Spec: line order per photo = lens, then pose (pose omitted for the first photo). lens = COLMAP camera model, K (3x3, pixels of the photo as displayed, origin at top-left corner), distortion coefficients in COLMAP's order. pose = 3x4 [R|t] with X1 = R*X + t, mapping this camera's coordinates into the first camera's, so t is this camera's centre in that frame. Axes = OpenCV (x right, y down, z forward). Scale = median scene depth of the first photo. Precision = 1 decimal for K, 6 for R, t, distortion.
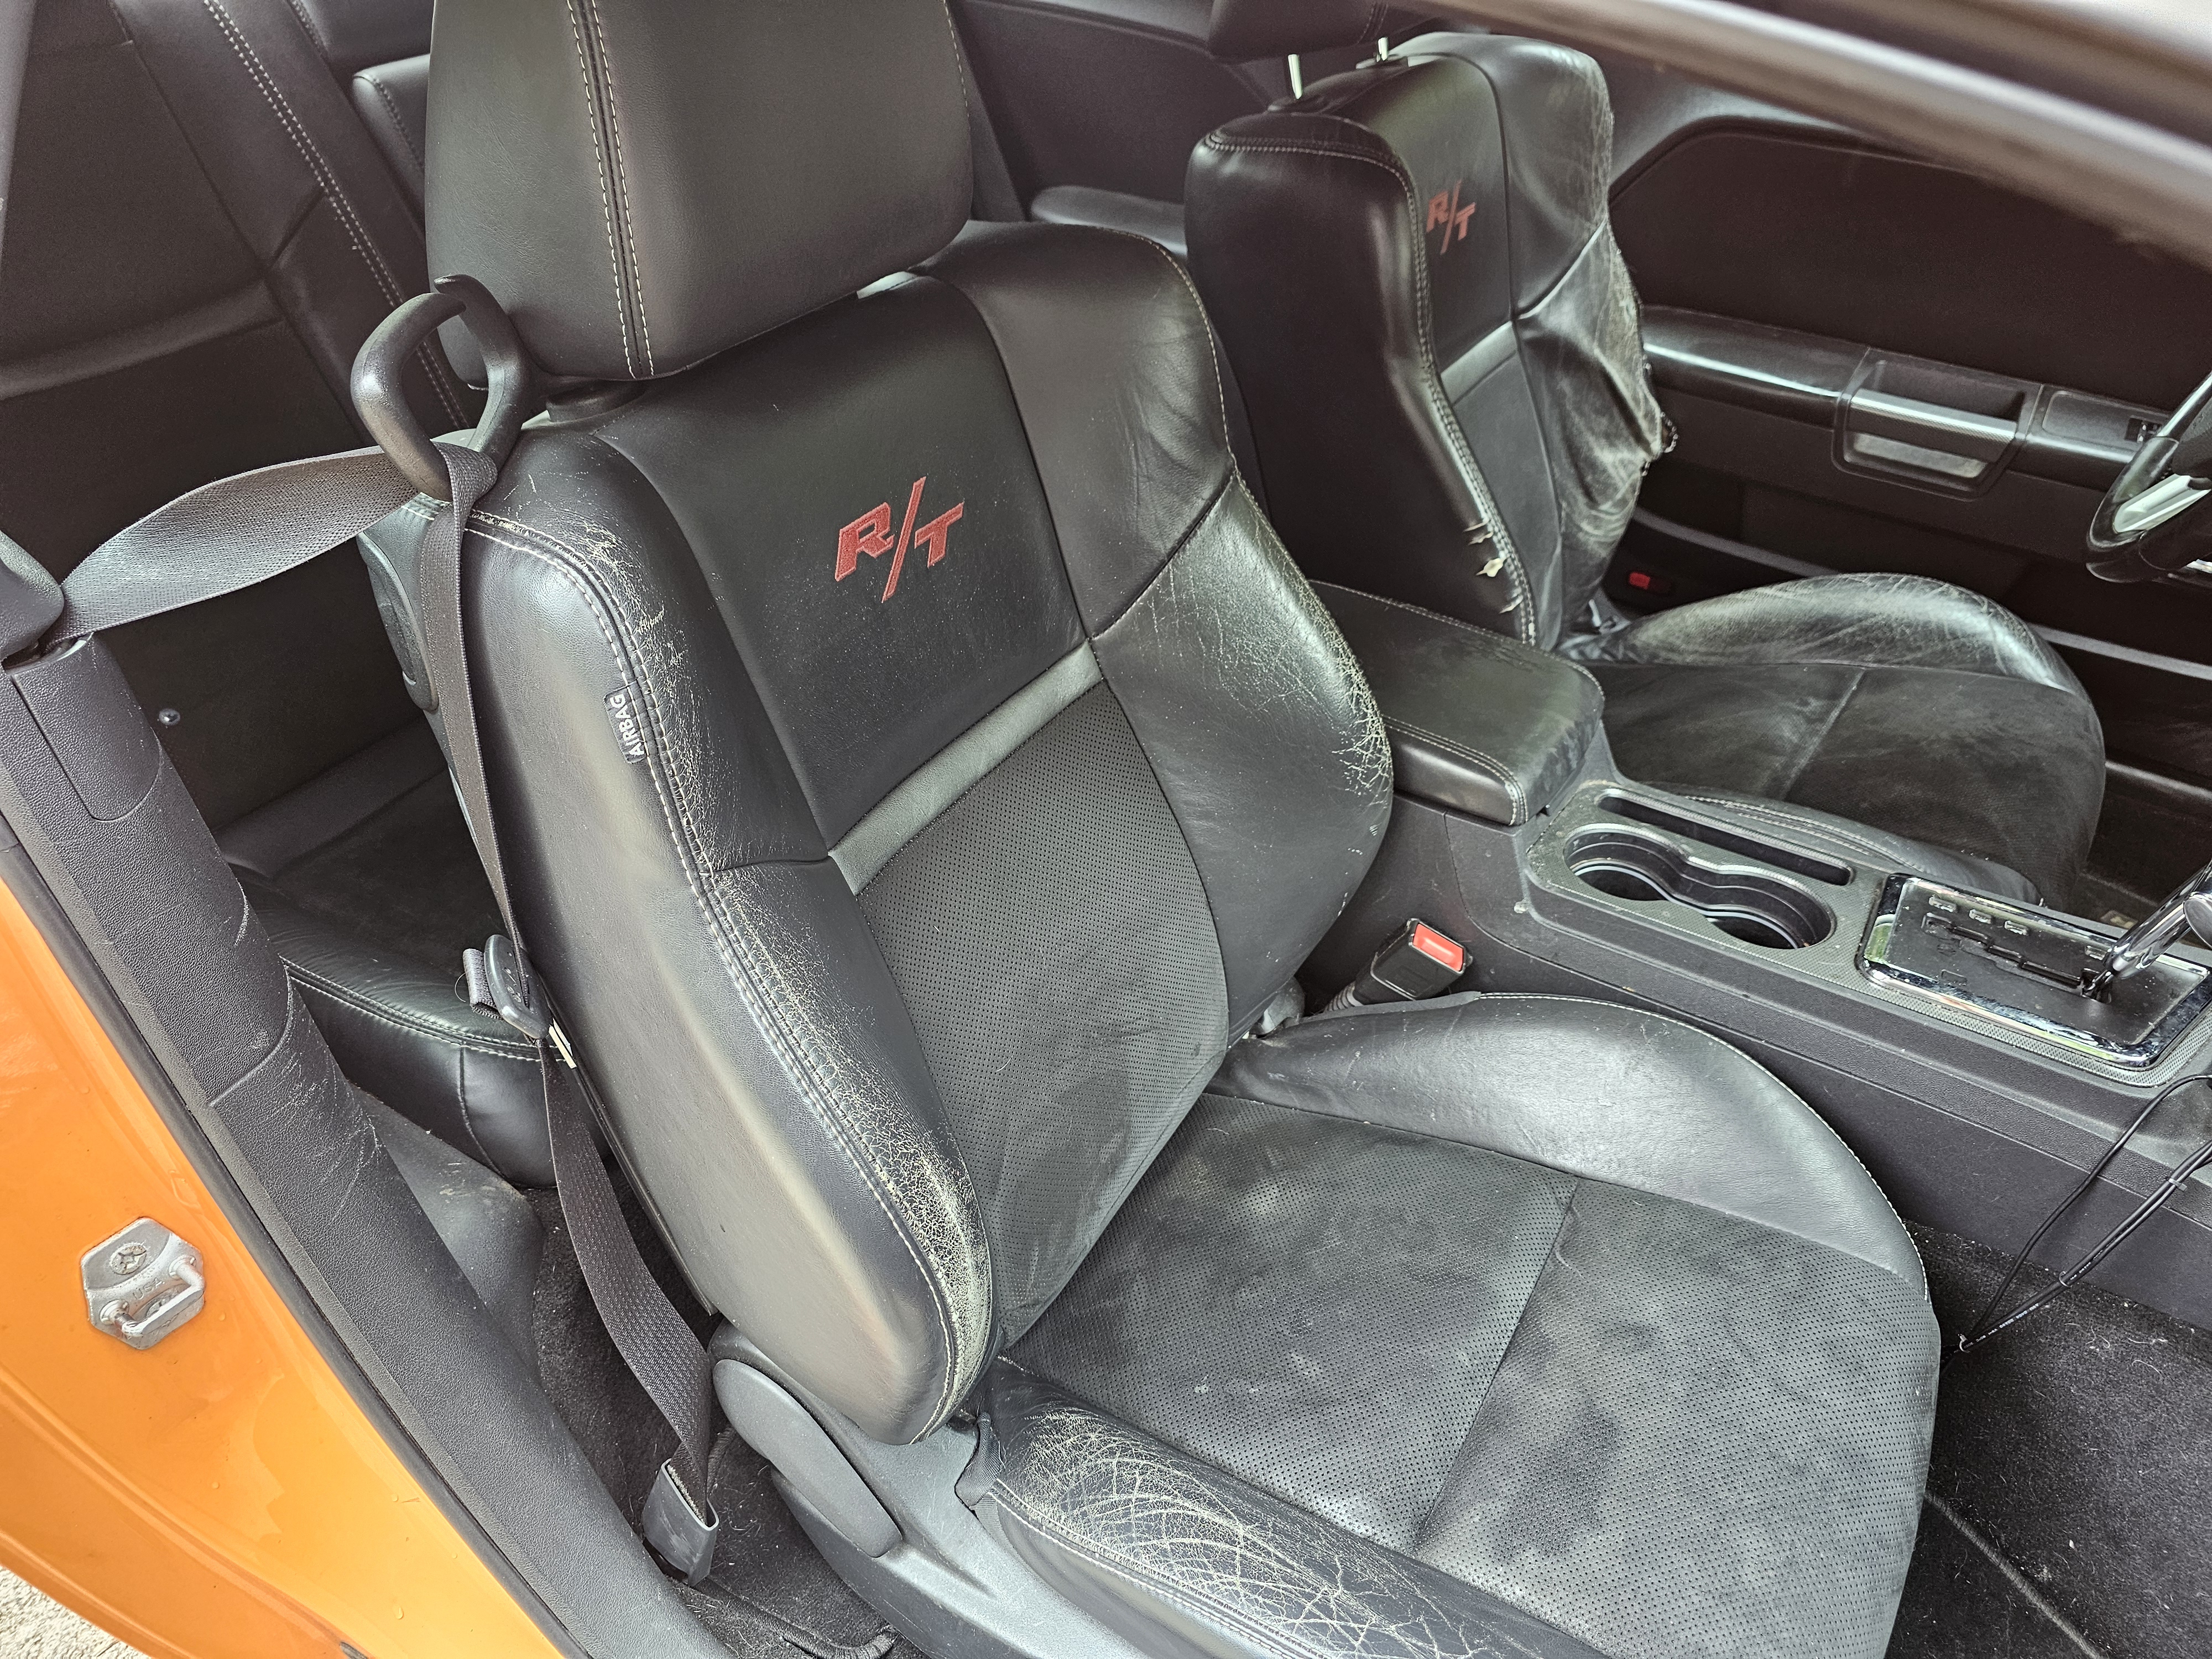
lens RADIAL K [[1473.2, 0, 1115.6], [0, 1473.2, 817.2], [0, 0, 1]] dist [0.037928, -0.026811]
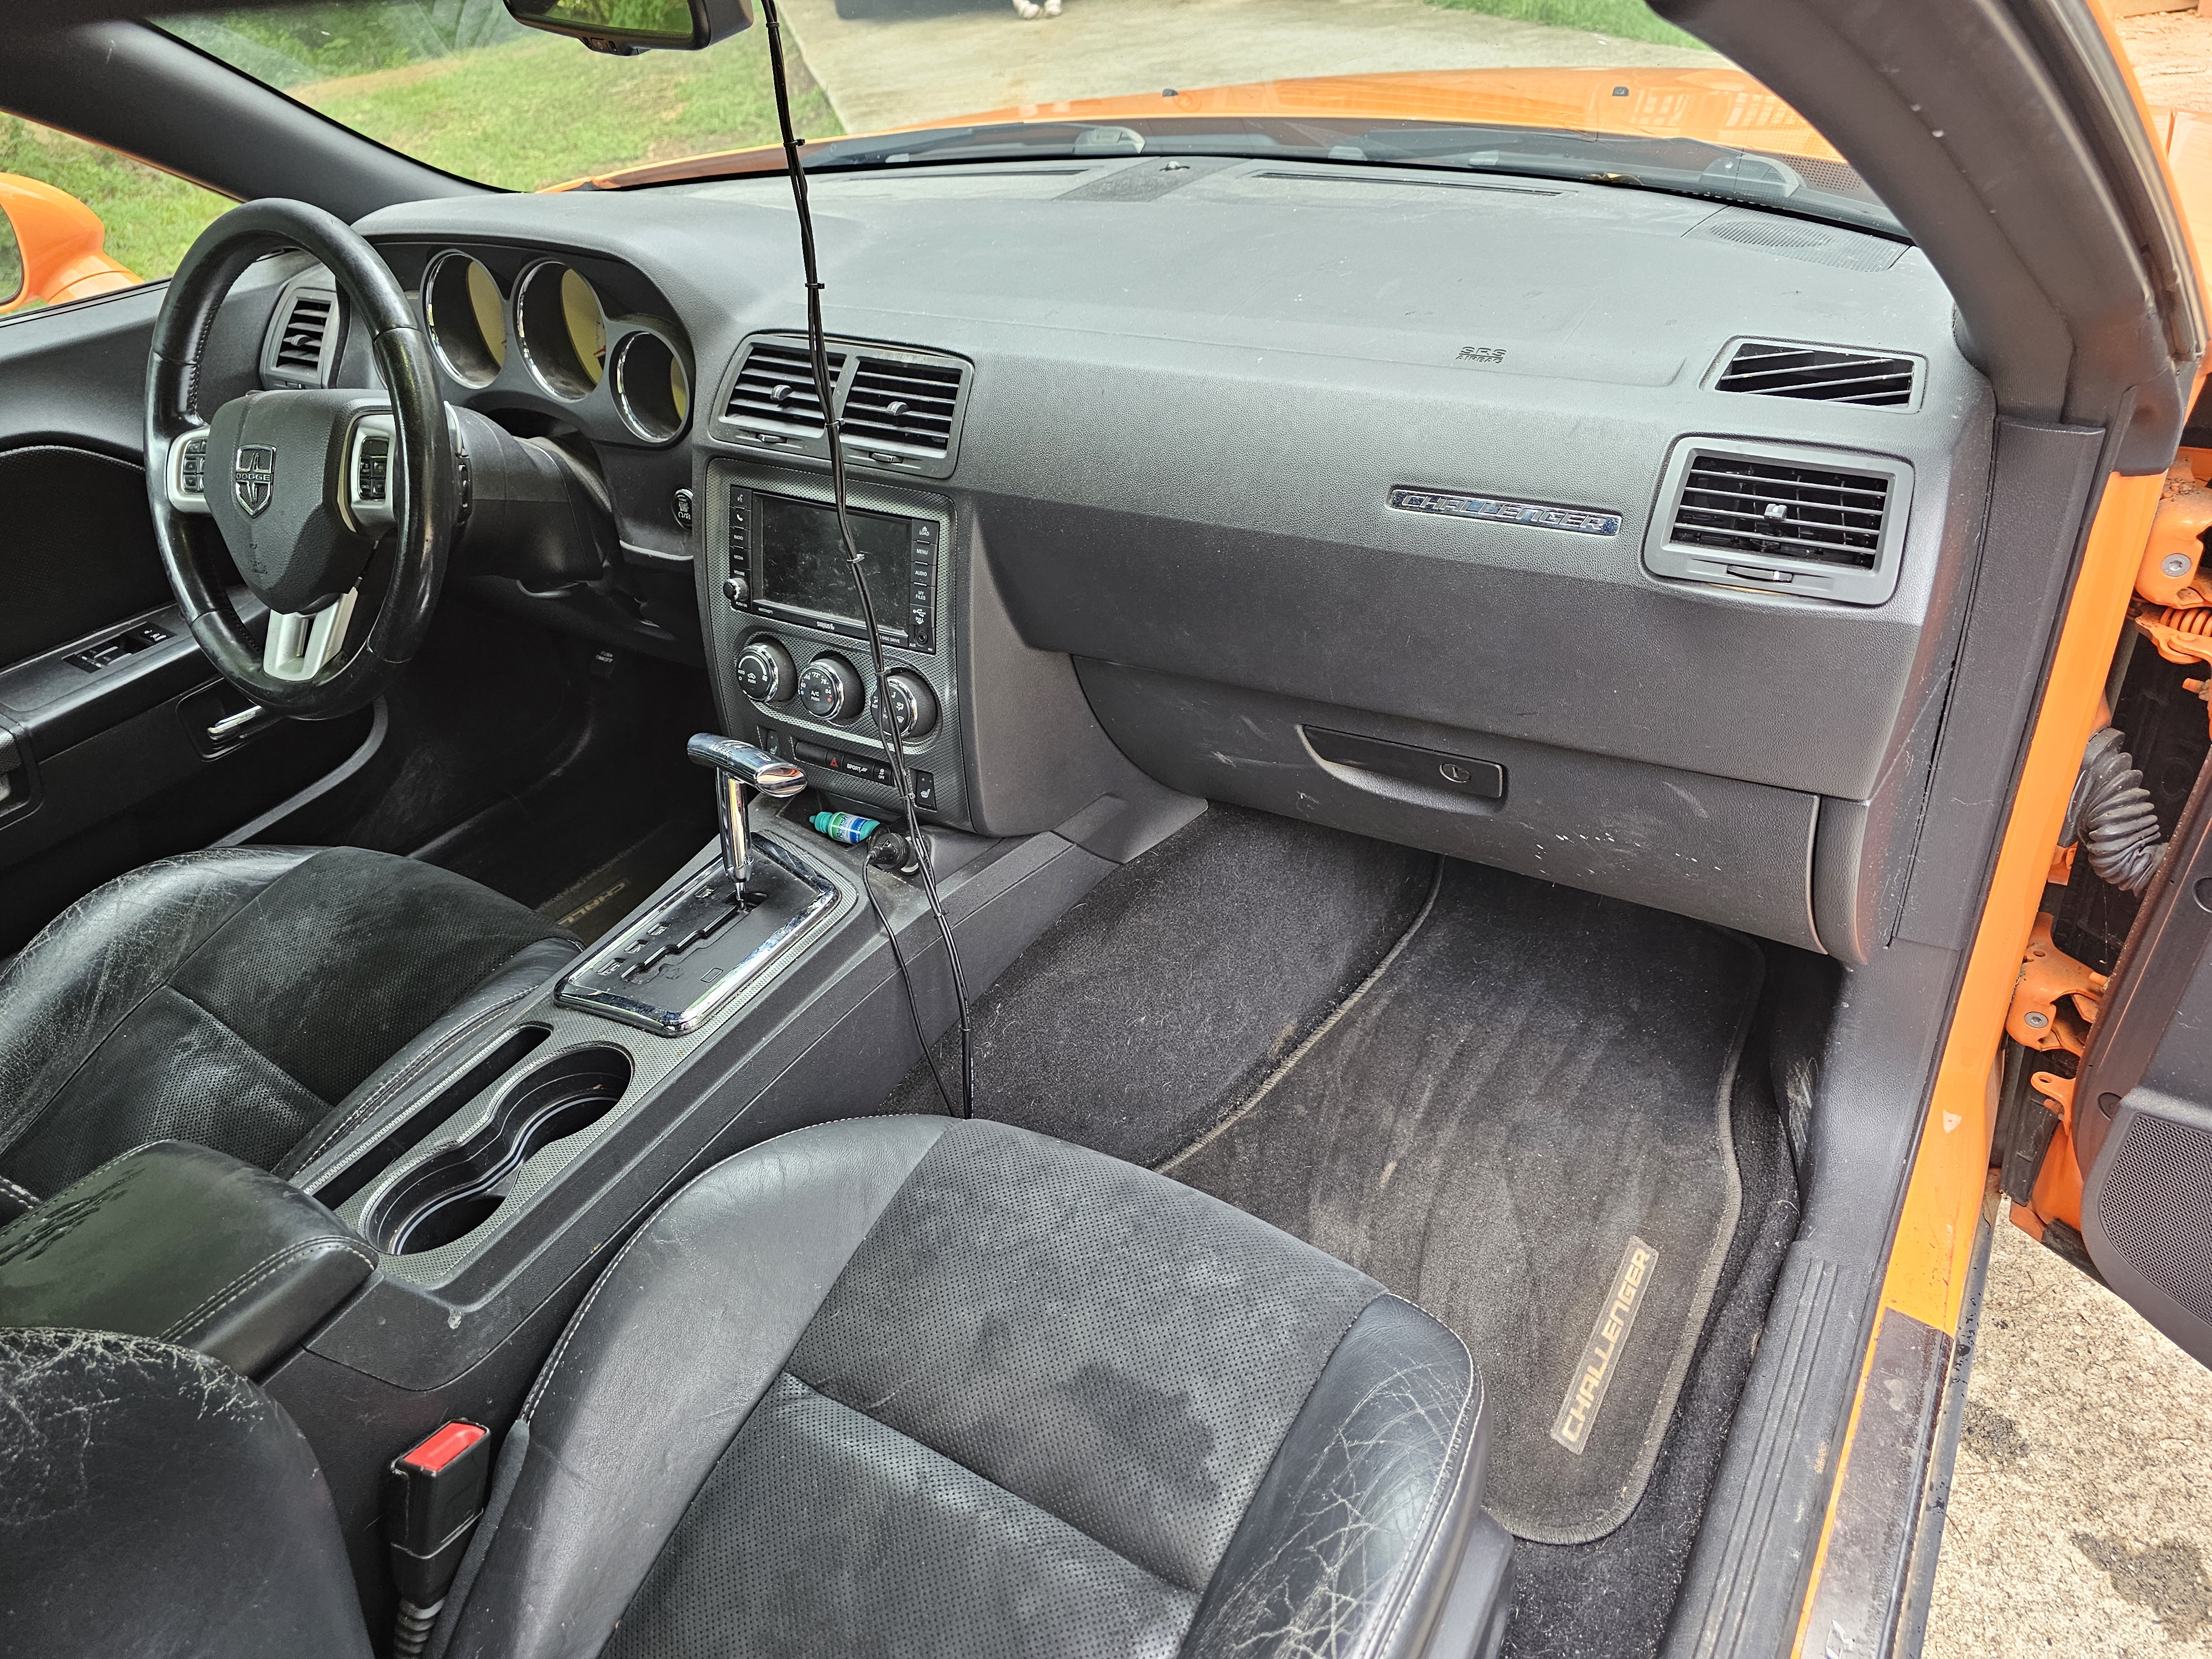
lens RADIAL K [[1473.2, 0, 1125.1], [0, 1473.2, 843.9], [0, 0, 1]] dist [0.037928, -0.026811]
pose [[-0.005183, -0.583221, 0.812297, -0.227510], [0.702888, 0.575663, 0.417805, -0.167277], [-0.711282, 0.573119, 0.406955, 0.276664]]
